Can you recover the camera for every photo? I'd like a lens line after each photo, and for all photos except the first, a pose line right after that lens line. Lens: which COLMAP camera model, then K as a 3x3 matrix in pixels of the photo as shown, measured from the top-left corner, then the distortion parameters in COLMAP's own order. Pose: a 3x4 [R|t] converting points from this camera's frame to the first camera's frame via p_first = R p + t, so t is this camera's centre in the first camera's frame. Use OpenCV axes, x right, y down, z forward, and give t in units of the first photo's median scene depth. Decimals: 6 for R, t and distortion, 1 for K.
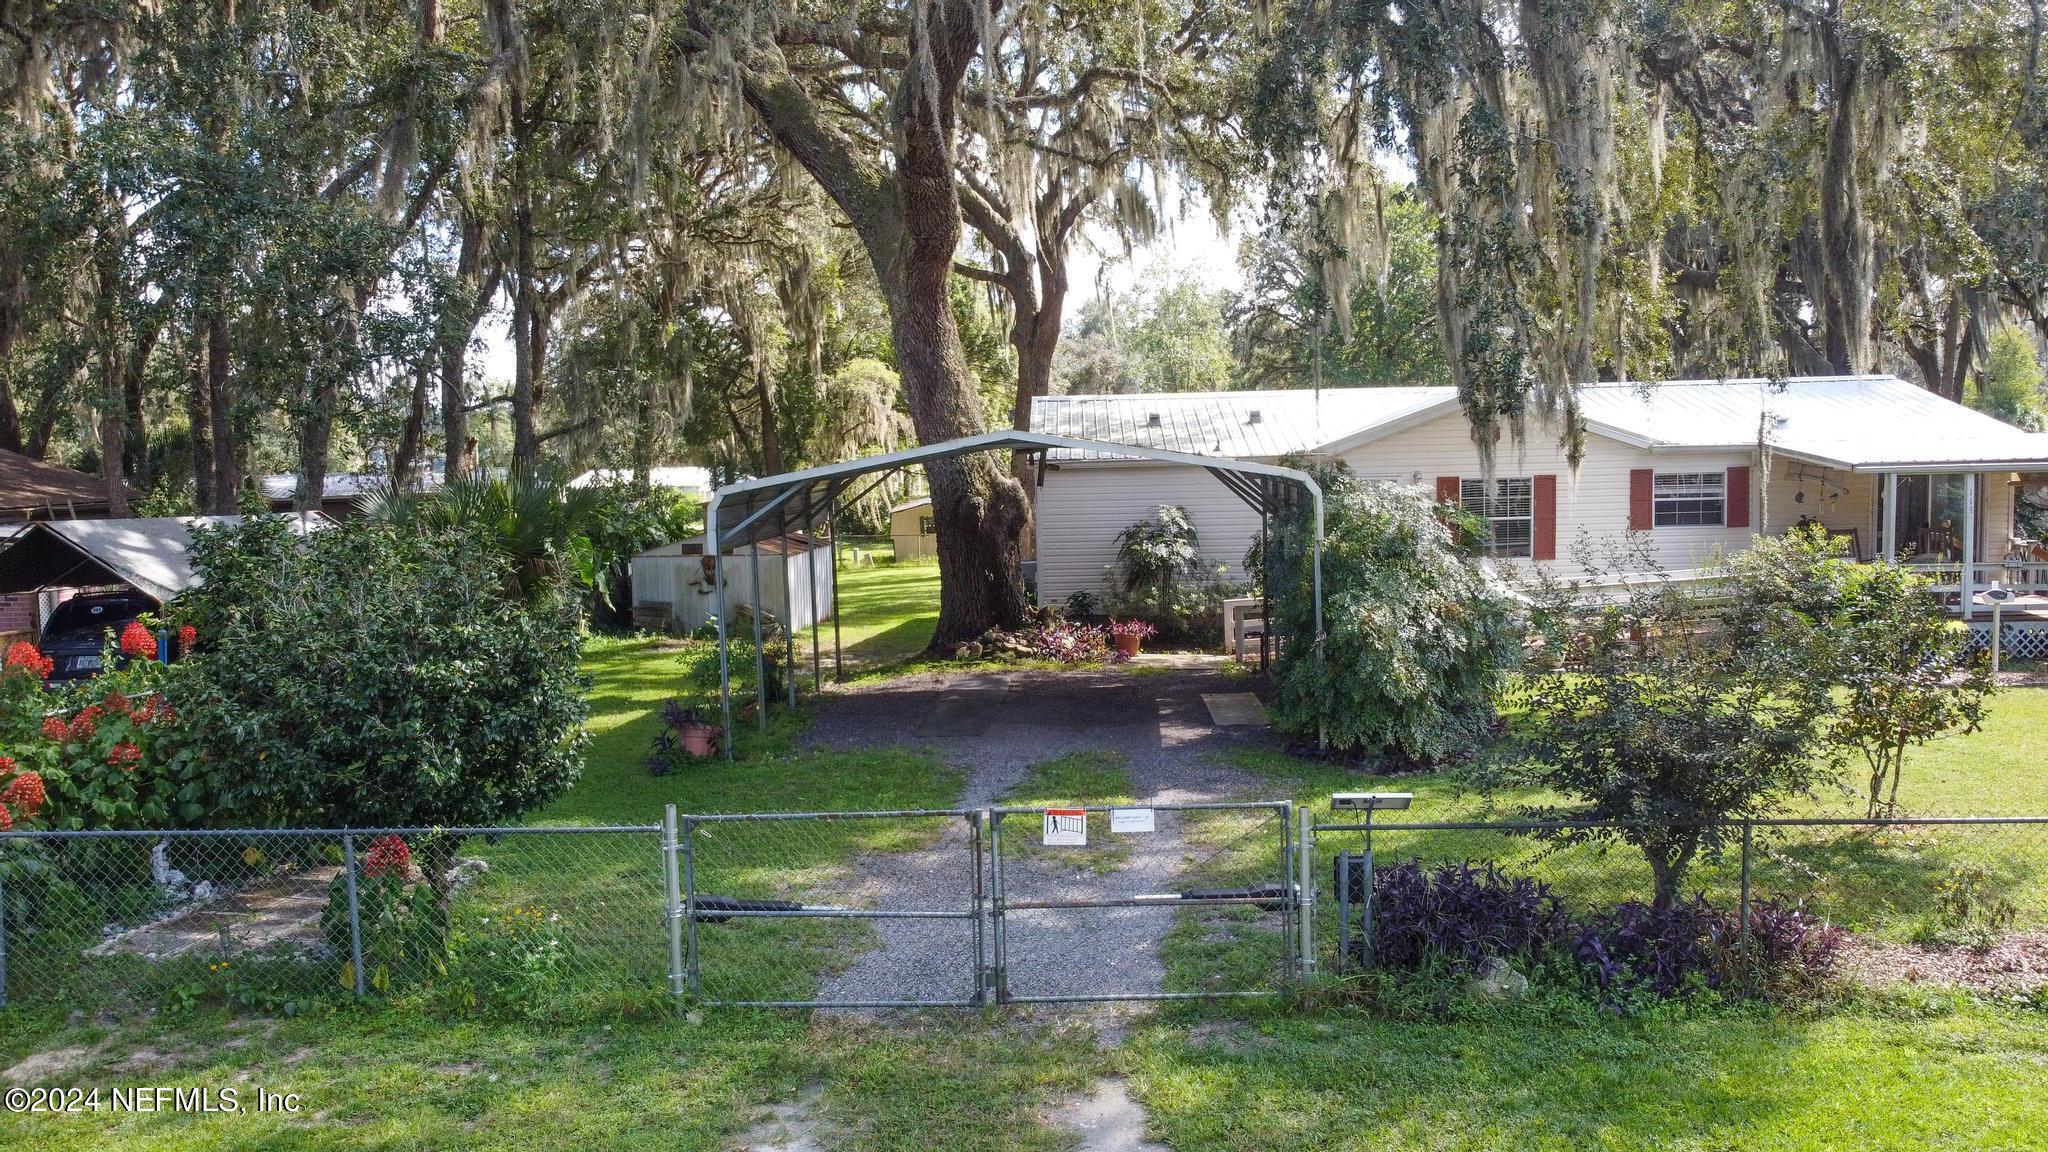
lens RADIAL K [[1554.3, 0, 1029.4], [0, 1554.3, 566.3], [0, 0, 1]] dist [0.002946, -0.008447]
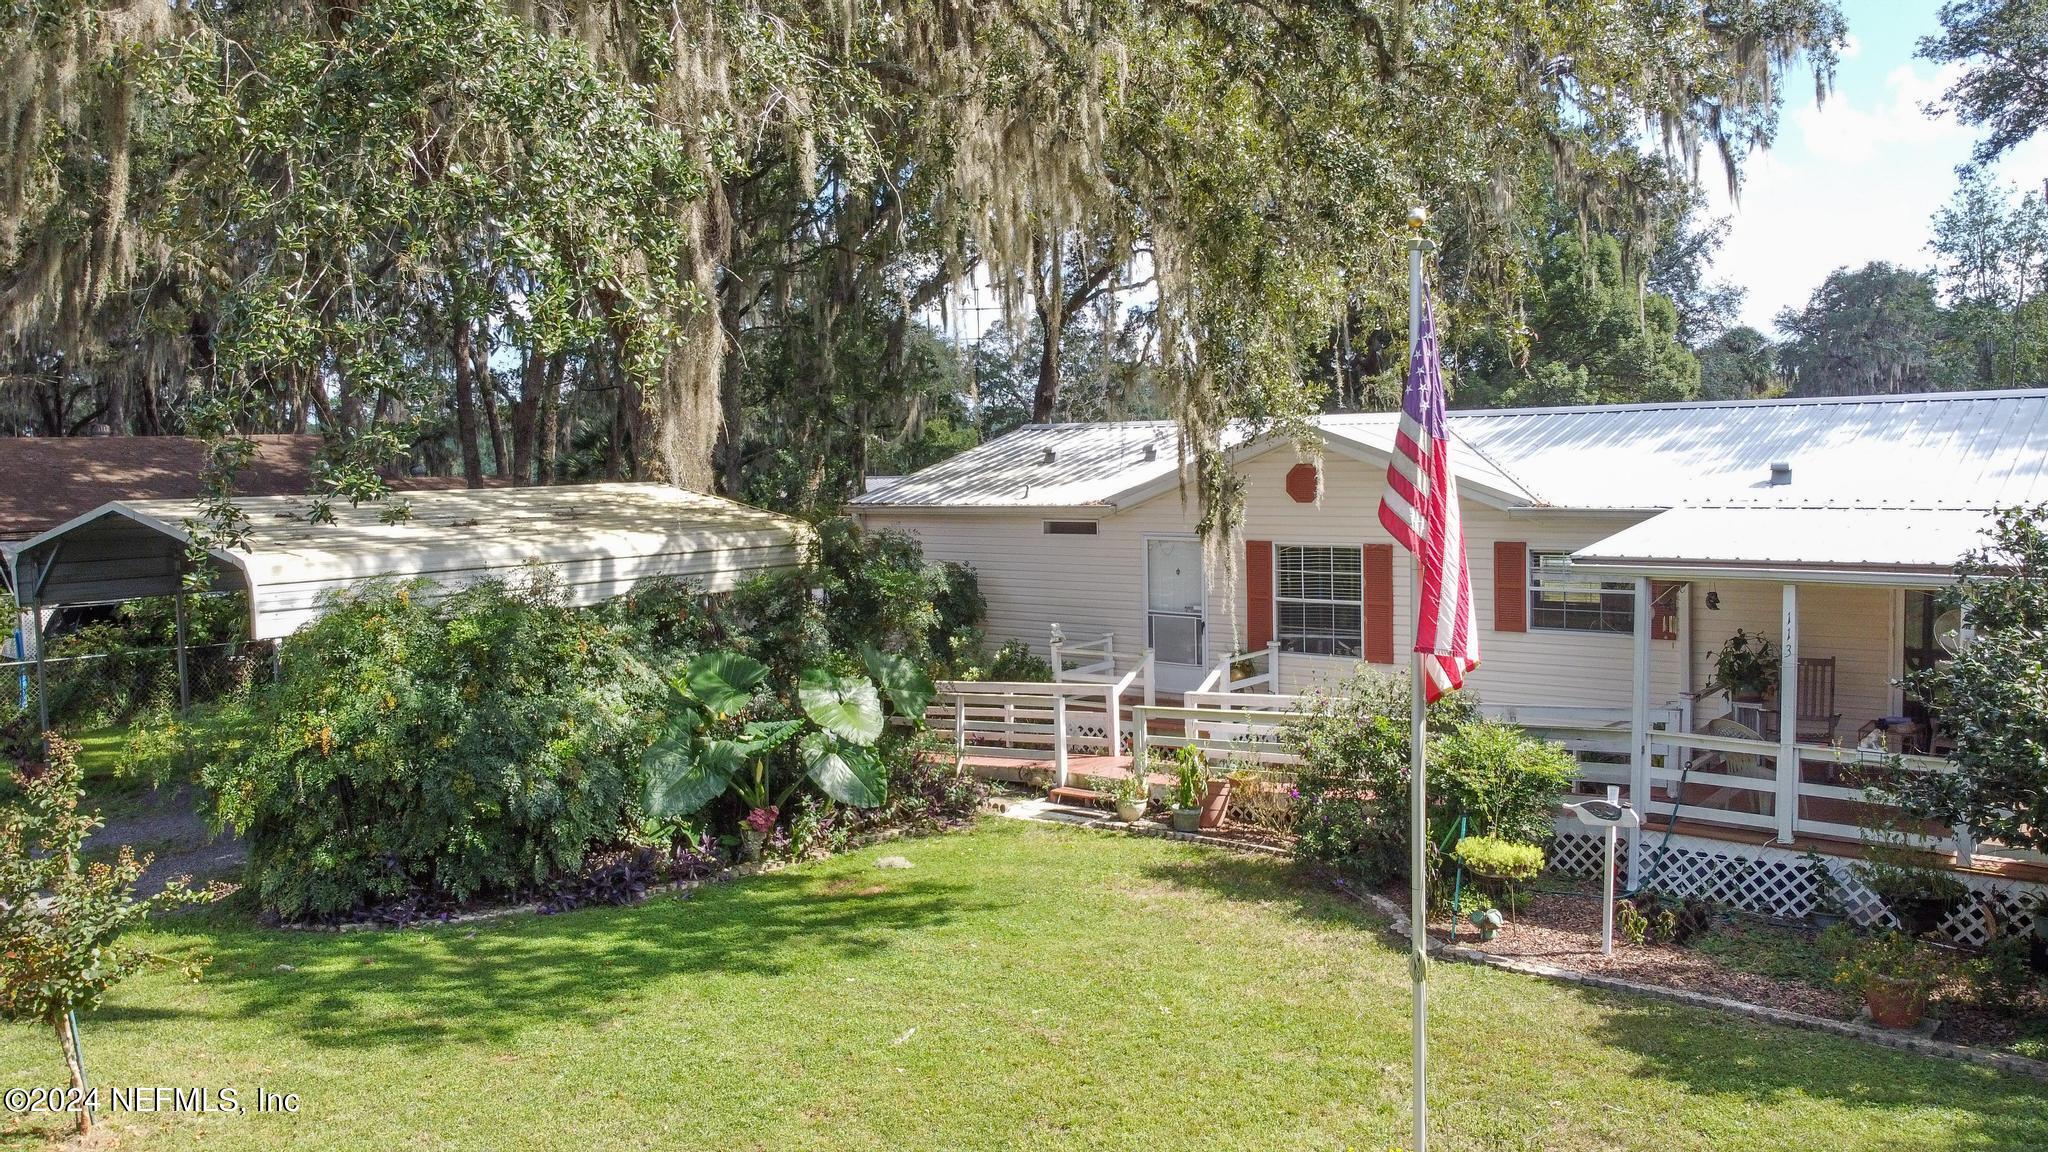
lens RADIAL K [[1552.0, 0, 1028.7], [0, 1552.0, 560.1], [0, 0, 1]] dist [-0.005629, 0.004101]
pose [[0.799268, 0.049227, -0.598956, 0.712725], [-0.045681, 0.998733, 0.021126, -0.067227], [0.599237, 0.010475, 0.800503, 0.385475]]
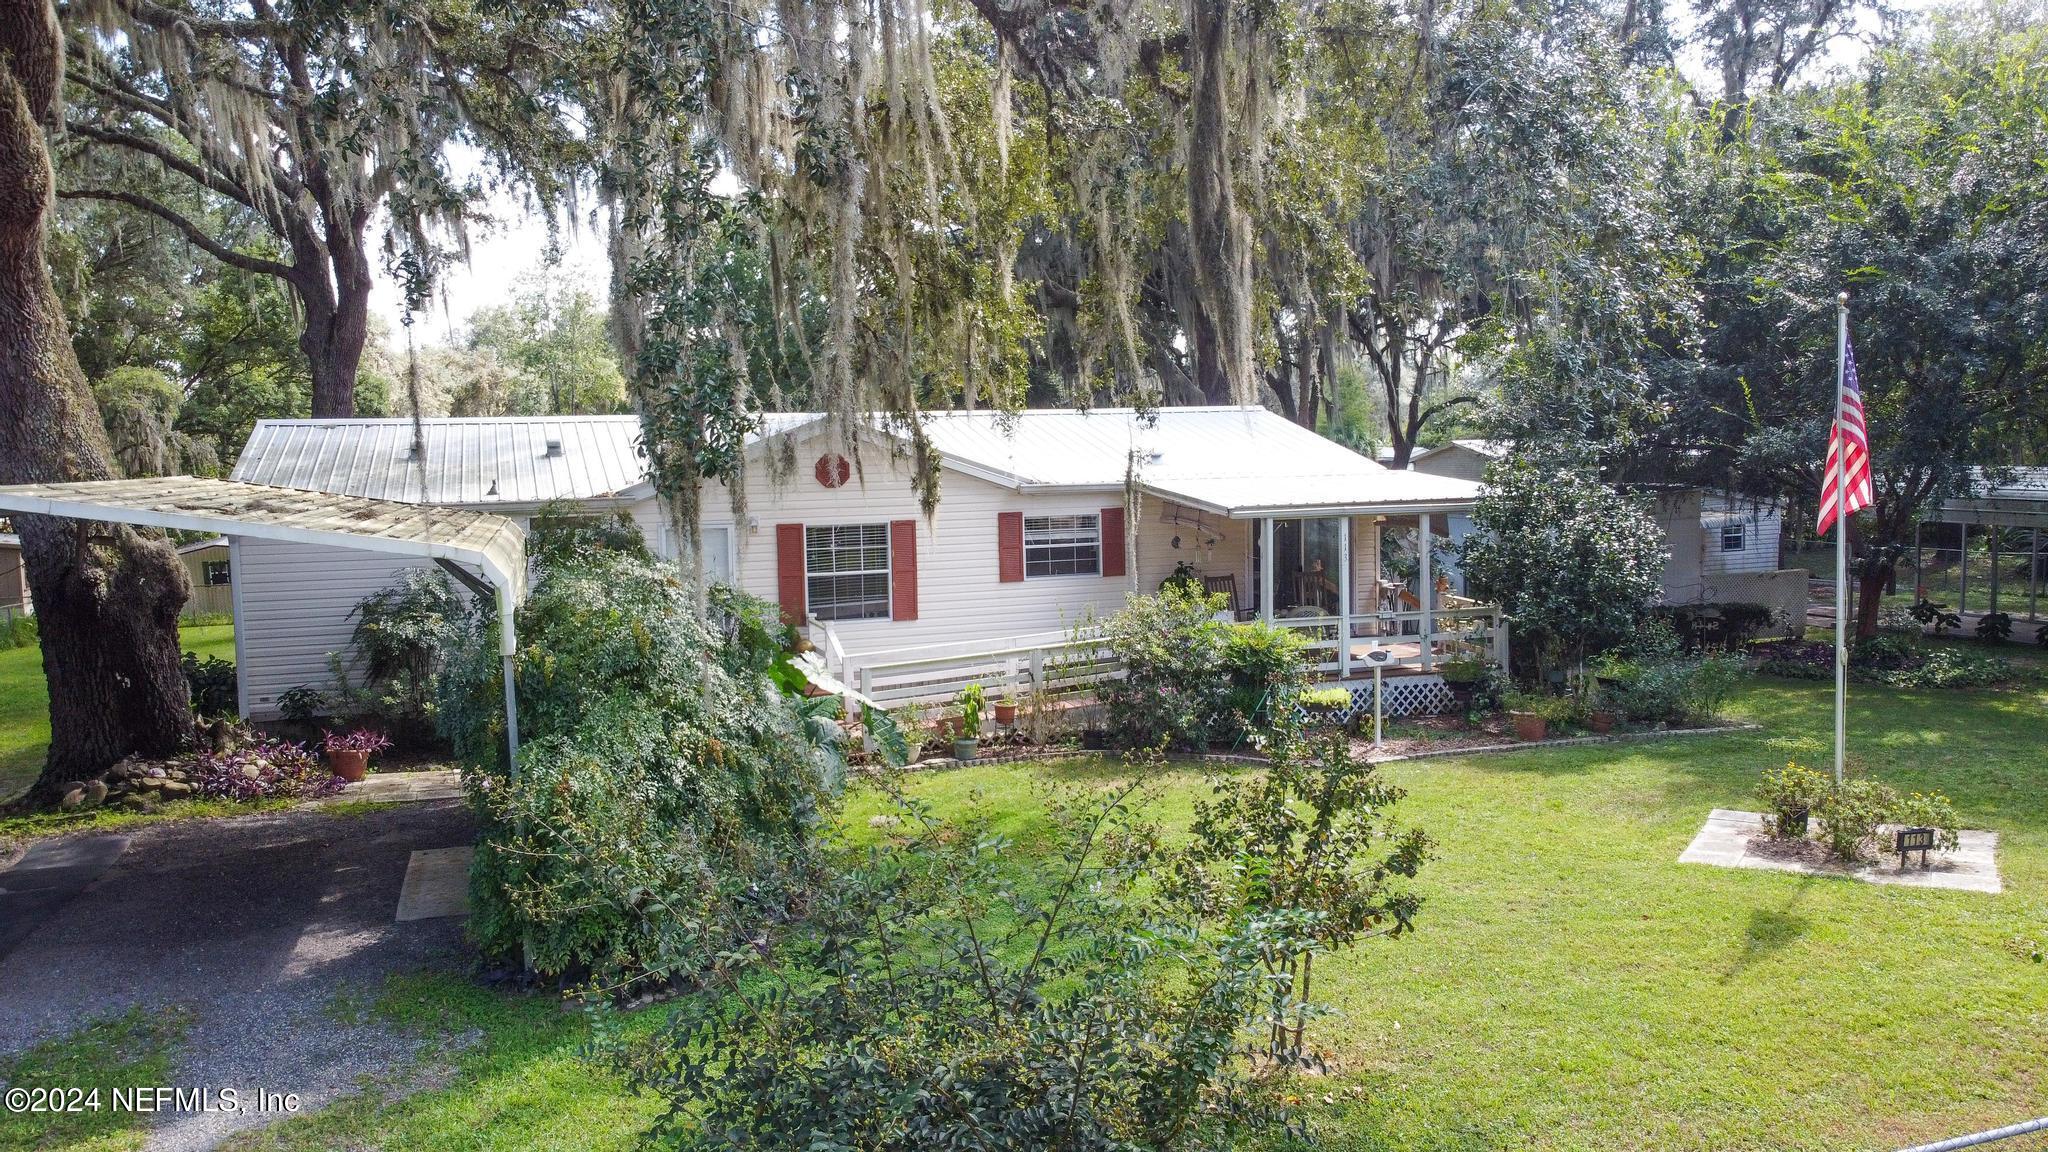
lens RADIAL K [[1554.3, 0, 1029.4], [0, 1554.3, 566.3], [0, 0, 1]] dist [0.002946, -0.008447]
pose [[0.934830, -0.023786, 0.354298, 0.109597], [0.027961, 0.999587, -0.006666, -0.029712], [-0.353993, 0.016138, 0.935109, 0.213384]]
